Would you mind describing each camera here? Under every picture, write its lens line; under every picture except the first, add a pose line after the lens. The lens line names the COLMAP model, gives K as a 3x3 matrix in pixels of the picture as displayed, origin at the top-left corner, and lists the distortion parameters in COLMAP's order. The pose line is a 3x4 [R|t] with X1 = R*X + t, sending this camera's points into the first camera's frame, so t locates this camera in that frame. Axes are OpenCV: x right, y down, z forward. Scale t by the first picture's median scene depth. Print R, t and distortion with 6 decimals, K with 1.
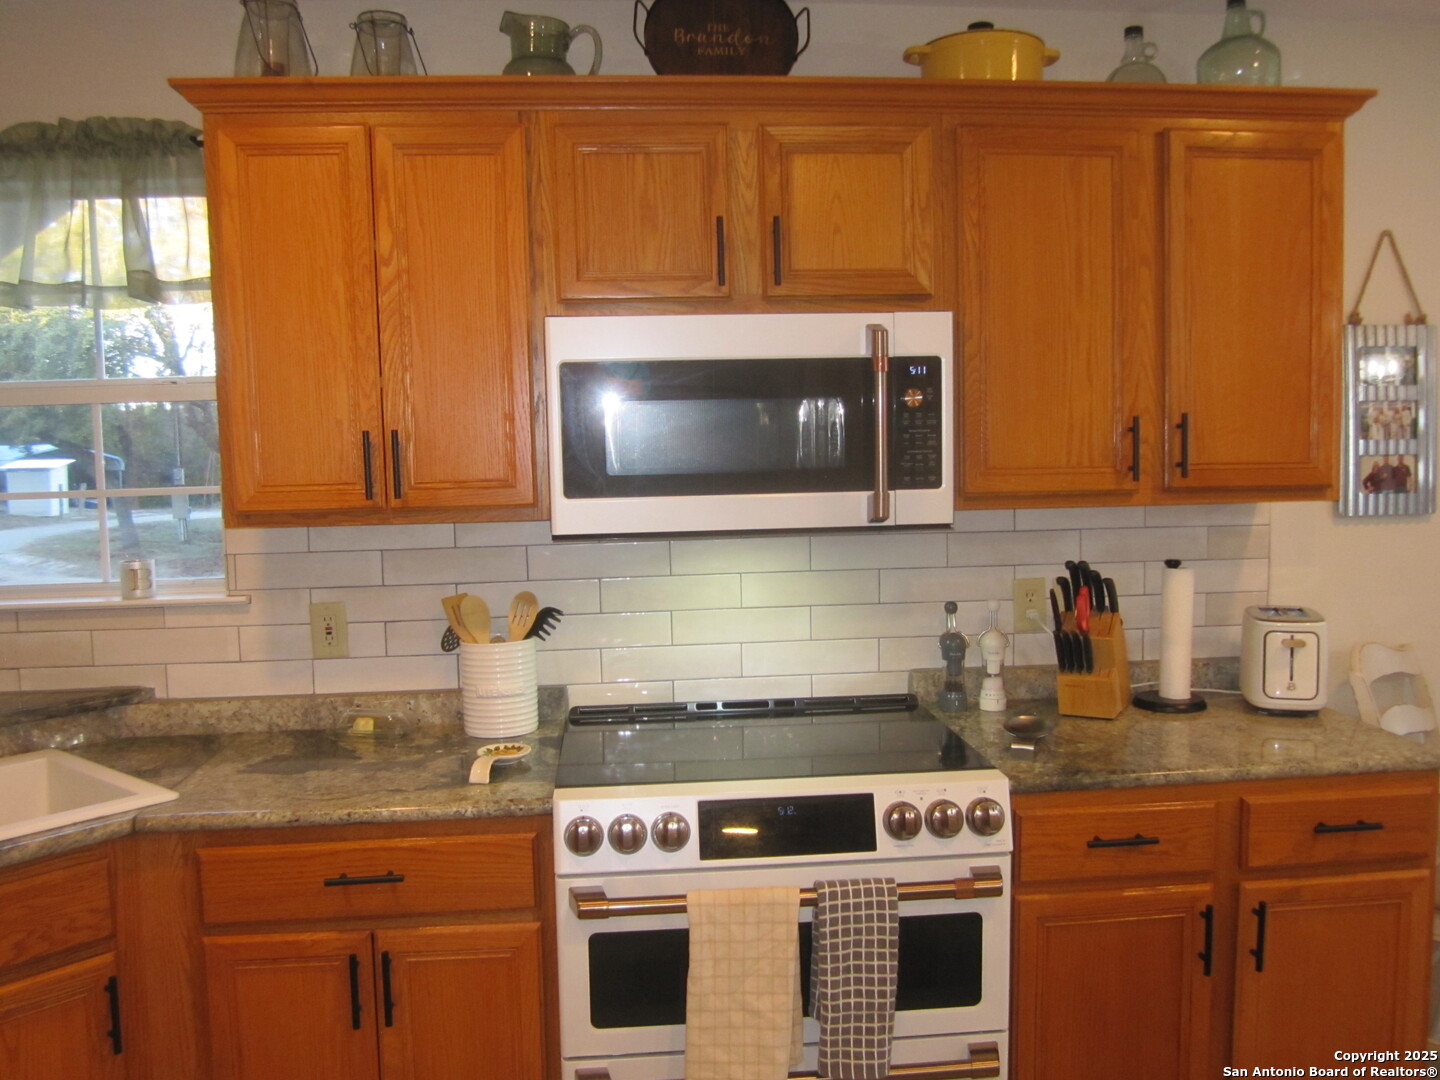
lens RADIAL K [[1167.3, 0, 725.3], [0, 1167.3, 537.4], [0, 0, 1]] dist [-0.075107, 0.031960]
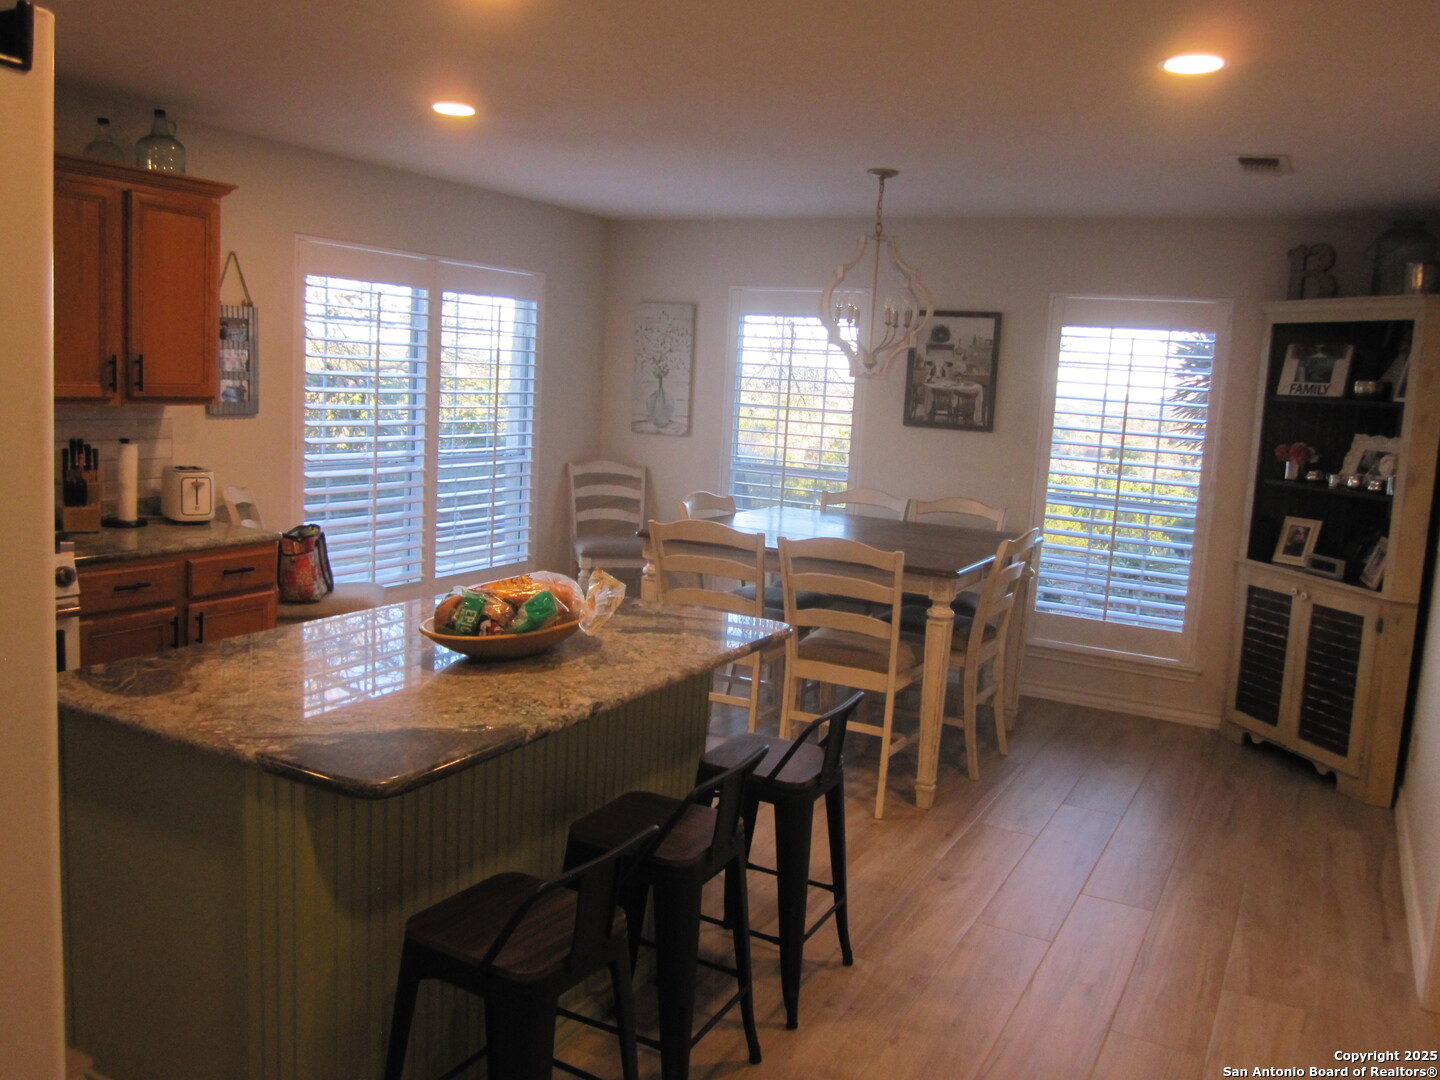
lens RADIAL K [[1167.3, 0, 722.5], [0, 1167.3, 535.3], [0, 0, 1]] dist [-0.075107, 0.031960]
pose [[0.541123, -0.067053, 0.838266, -0.606192], [-0.003459, 0.996630, 0.081954, 0.021455], [-0.840937, -0.047247, 0.539067, -0.707657]]
